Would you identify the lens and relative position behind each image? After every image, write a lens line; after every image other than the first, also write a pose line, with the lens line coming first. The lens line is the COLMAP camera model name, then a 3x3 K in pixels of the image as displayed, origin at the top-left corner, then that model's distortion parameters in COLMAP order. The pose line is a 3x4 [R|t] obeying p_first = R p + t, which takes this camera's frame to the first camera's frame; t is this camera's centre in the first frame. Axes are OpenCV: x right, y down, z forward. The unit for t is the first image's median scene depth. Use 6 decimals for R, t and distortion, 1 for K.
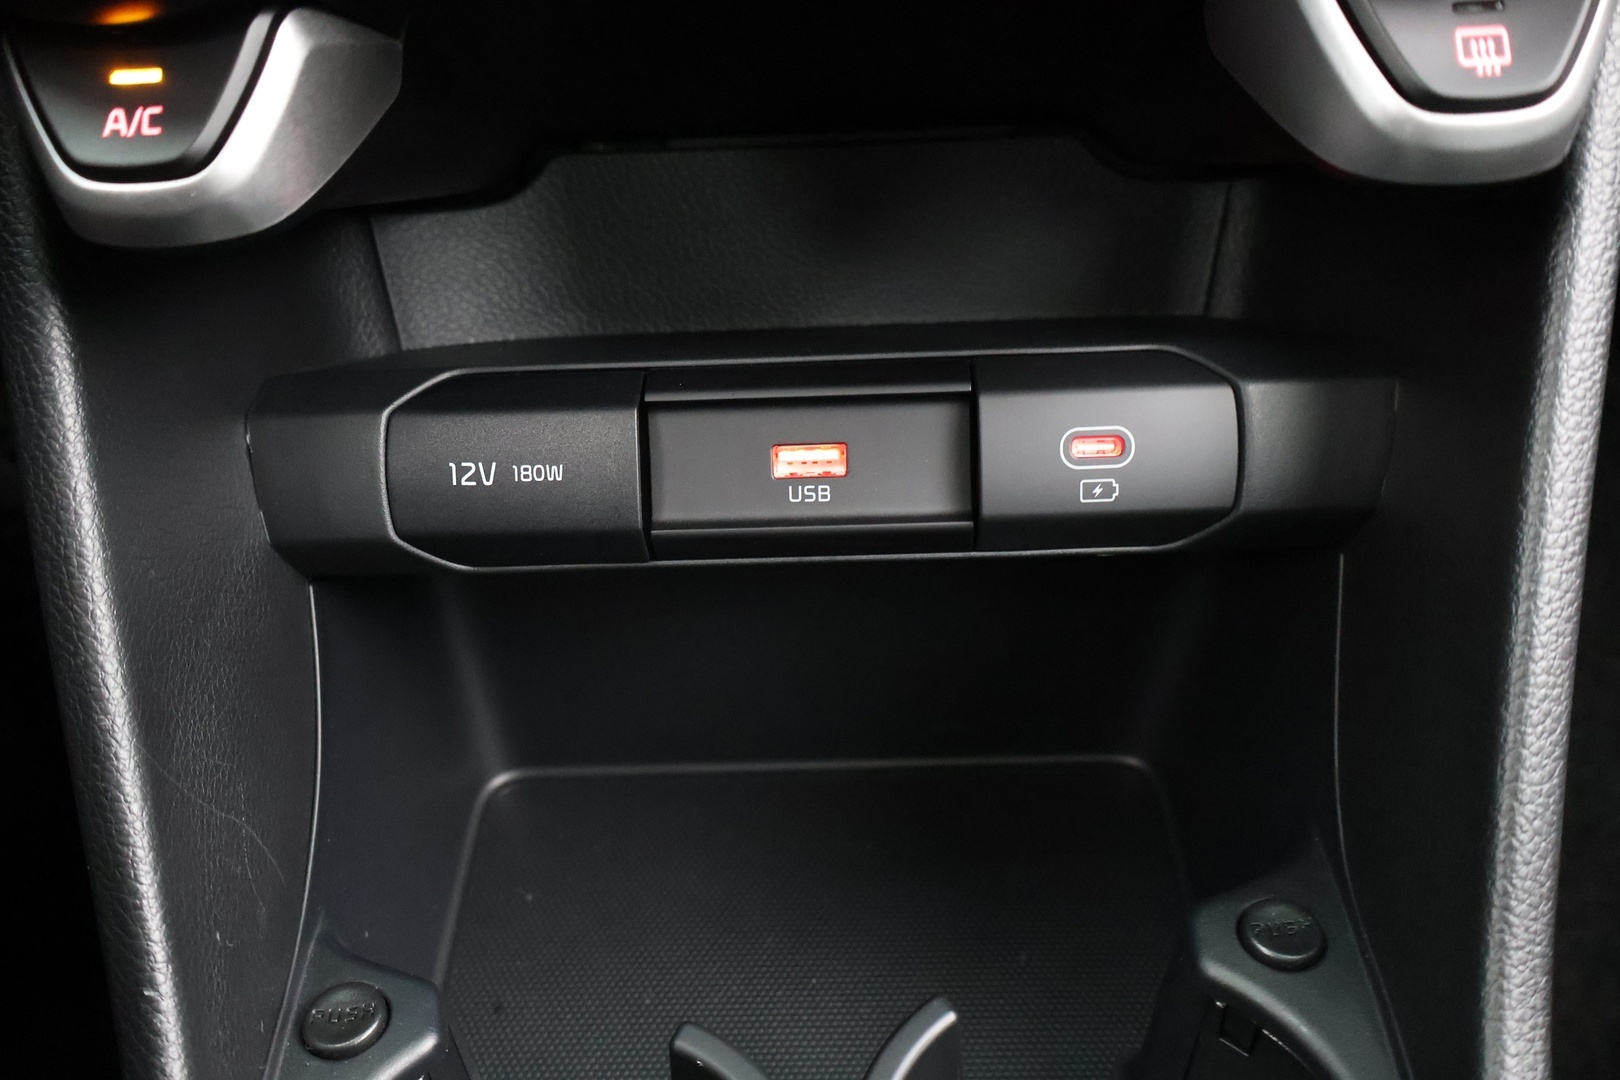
lens RADIAL K [[1361.3, 0, 809.5], [0, 1361.3, 537.9], [0, 0, 1]] dist [0.016928, -0.011666]
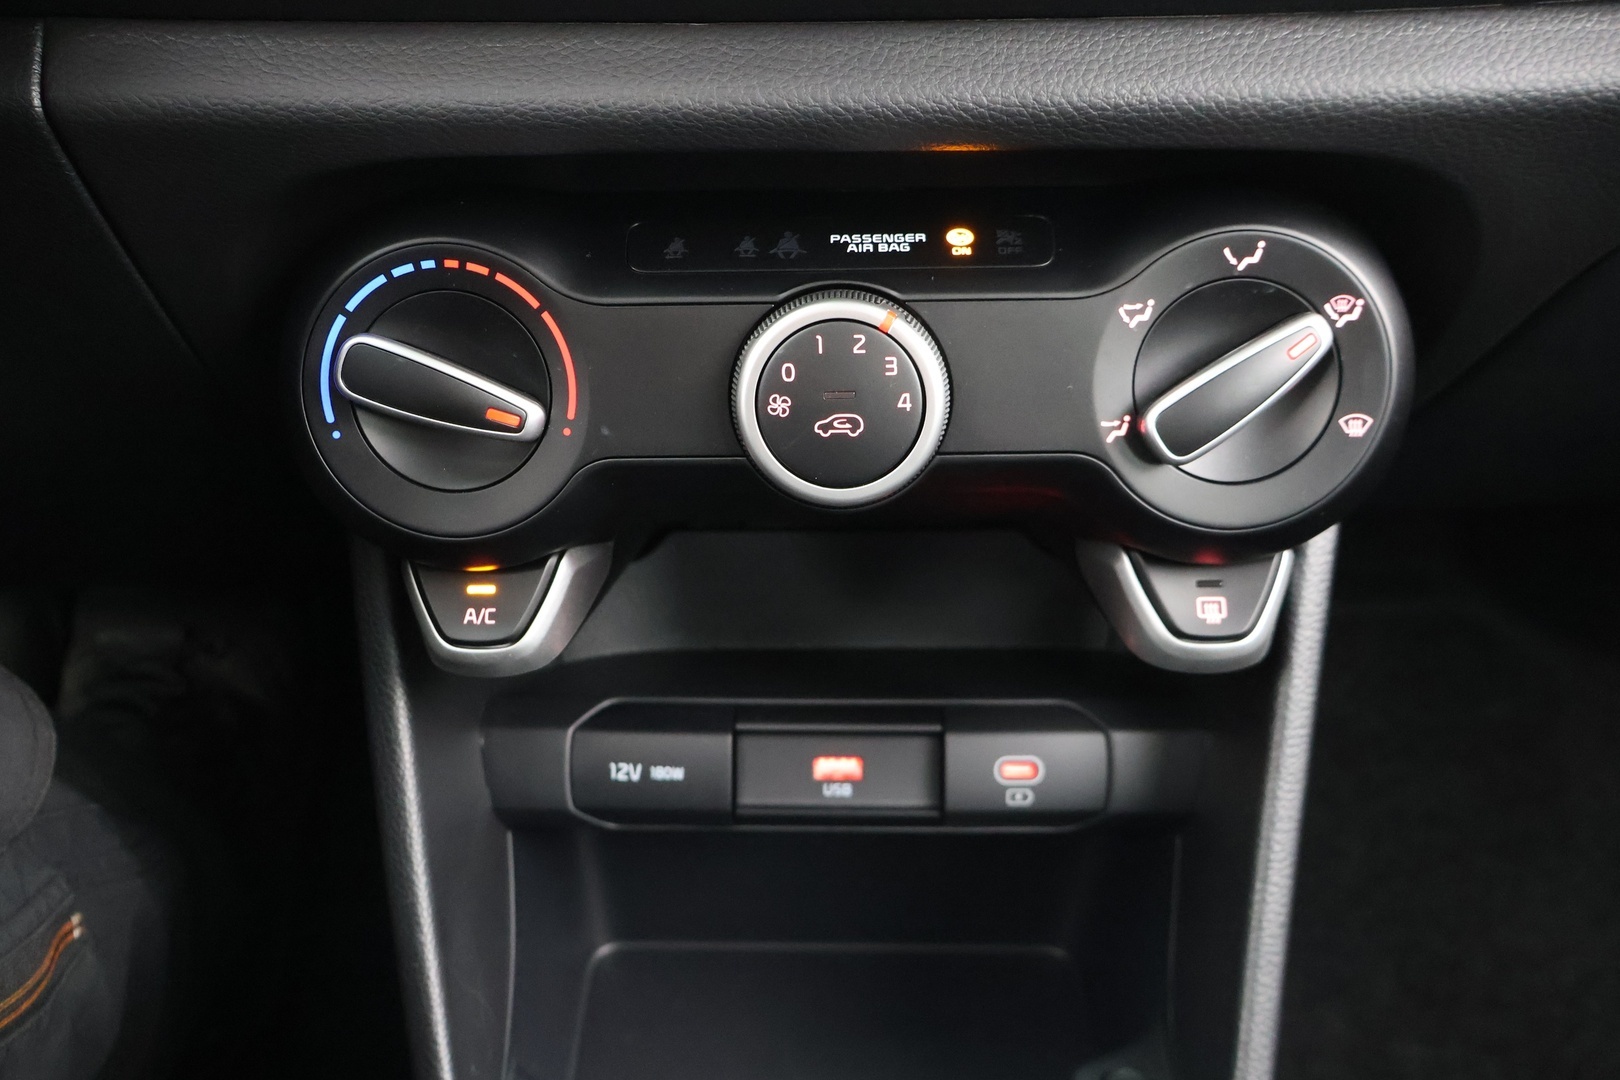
lens RADIAL K [[1361.3, 0, 811.1], [0, 1361.3, 542.8], [0, 0, 1]] dist [0.016928, -0.011666]
pose [[0.999449, 0.032958, -0.004002, -0.033753], [-0.033157, 0.997011, -0.069784, -0.210744], [0.001690, 0.069878, 0.997554, -0.605056]]
